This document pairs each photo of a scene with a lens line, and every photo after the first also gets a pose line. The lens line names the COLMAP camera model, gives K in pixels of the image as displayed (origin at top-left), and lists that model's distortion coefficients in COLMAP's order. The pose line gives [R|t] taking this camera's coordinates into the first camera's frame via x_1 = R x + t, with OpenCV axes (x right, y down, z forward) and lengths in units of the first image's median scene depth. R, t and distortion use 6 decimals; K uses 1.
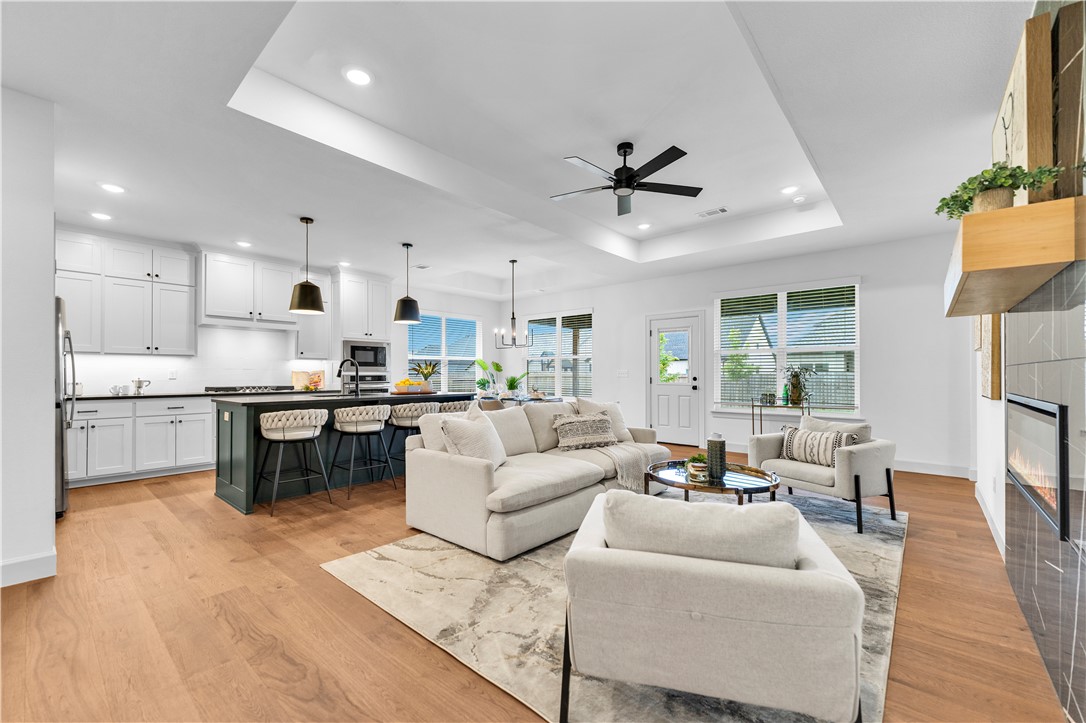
lens RADIAL K [[439.7, 0, 535.5], [0, 439.7, 371.8], [0, 0, 1]] dist [0.001852, 0.000303]
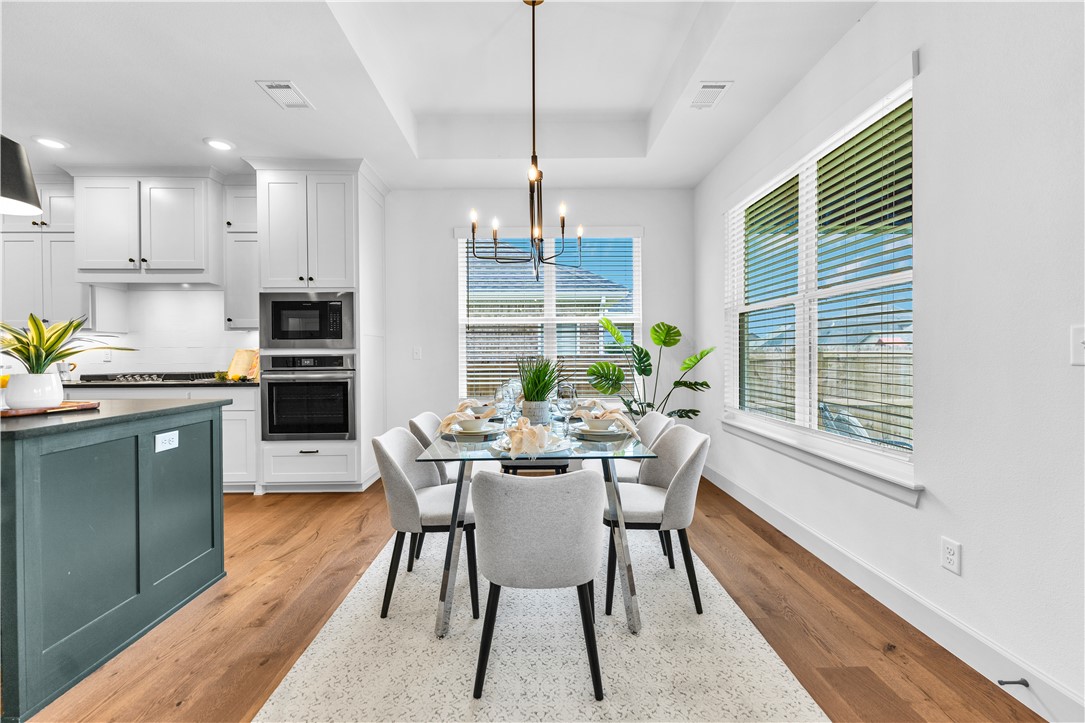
lens RADIAL K [[433.3, 0, 540.3], [0, 433.3, 356.4], [0, 0, 1]] dist [0.001142, 0.000101]
pose [[0.679130, -0.000287, -0.734018, 0.248914], [0.010772, 0.999896, 0.009575, 0.008430], [0.733939, -0.014409, 0.679063, 1.089049]]
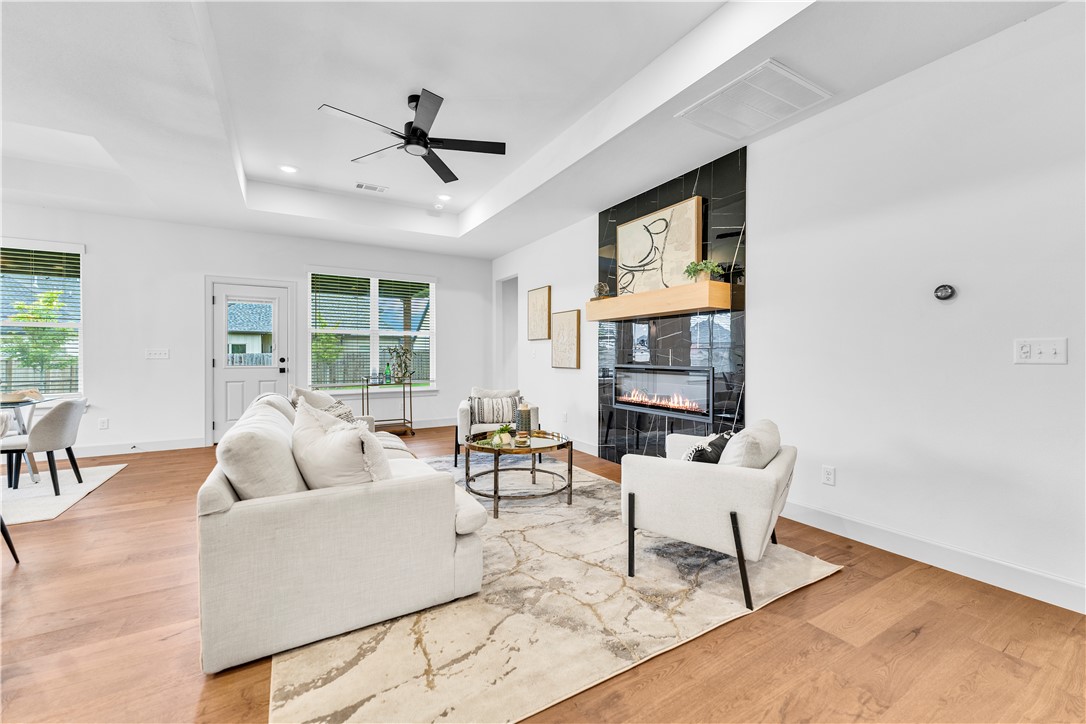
lens RADIAL K [[439.8, 0, 543.0], [0, 439.8, 362.0], [0, 0, 1]] dist [0.002772, 0.000393]
pose [[0.310421, -0.015012, 0.950481, -0.389854], [-0.005282, 0.999833, 0.017517, 0.002507], [-0.950584, -0.010458, 0.310290, 0.323163]]
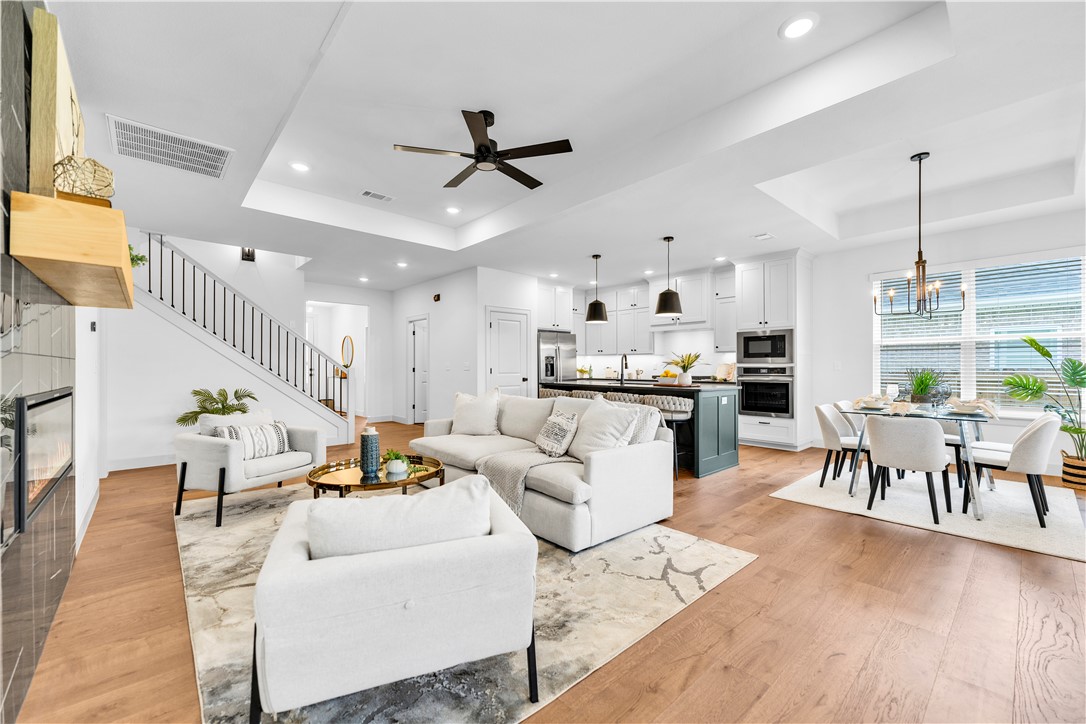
lens RADIAL K [[439.8, 0, 543.0], [0, 439.8, 362.0], [0, 0, 1]] dist [0.002772, 0.000393]
pose [[-0.118826, -0.010234, -0.992862, 0.745404], [0.007285, 0.999911, -0.011178, 0.004942], [0.992888, -0.008561, -0.118741, 0.835177]]
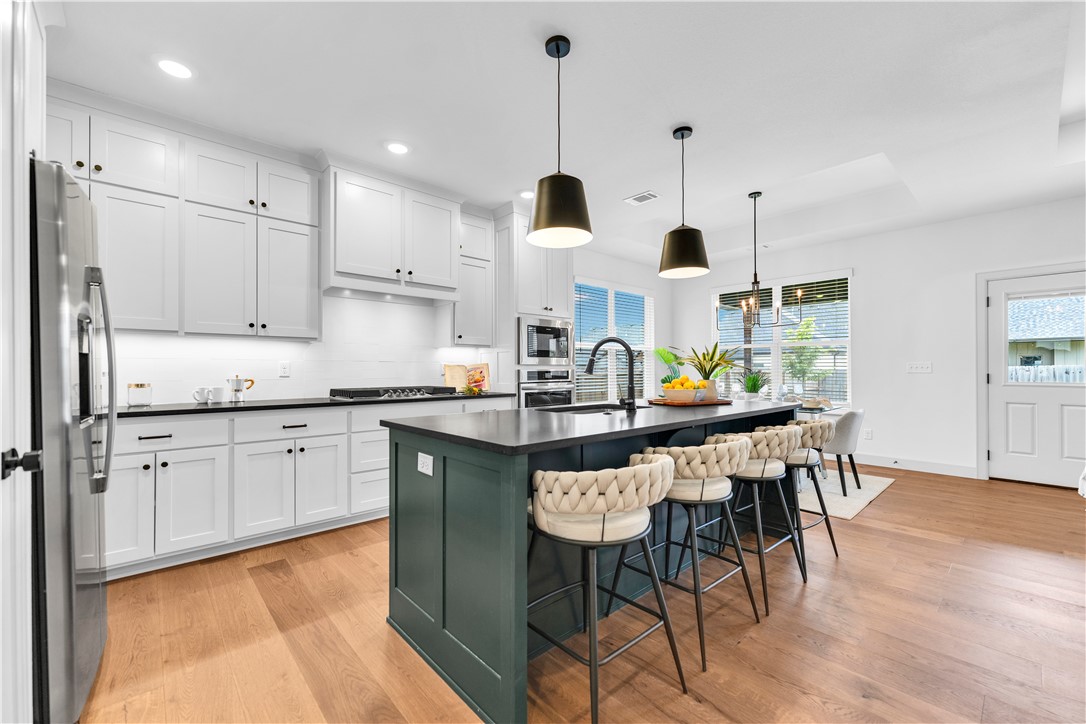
lens RADIAL K [[435.9, 0, 533.8], [0, 435.9, 367.9], [0, 0, 1]] dist [0.001653, 0.000200]
pose [[0.992604, -0.001917, -0.121380, -0.412017], [0.002252, 0.999994, 0.002617, 0.003017], [0.121374, -0.002871, 0.992603, 0.442506]]
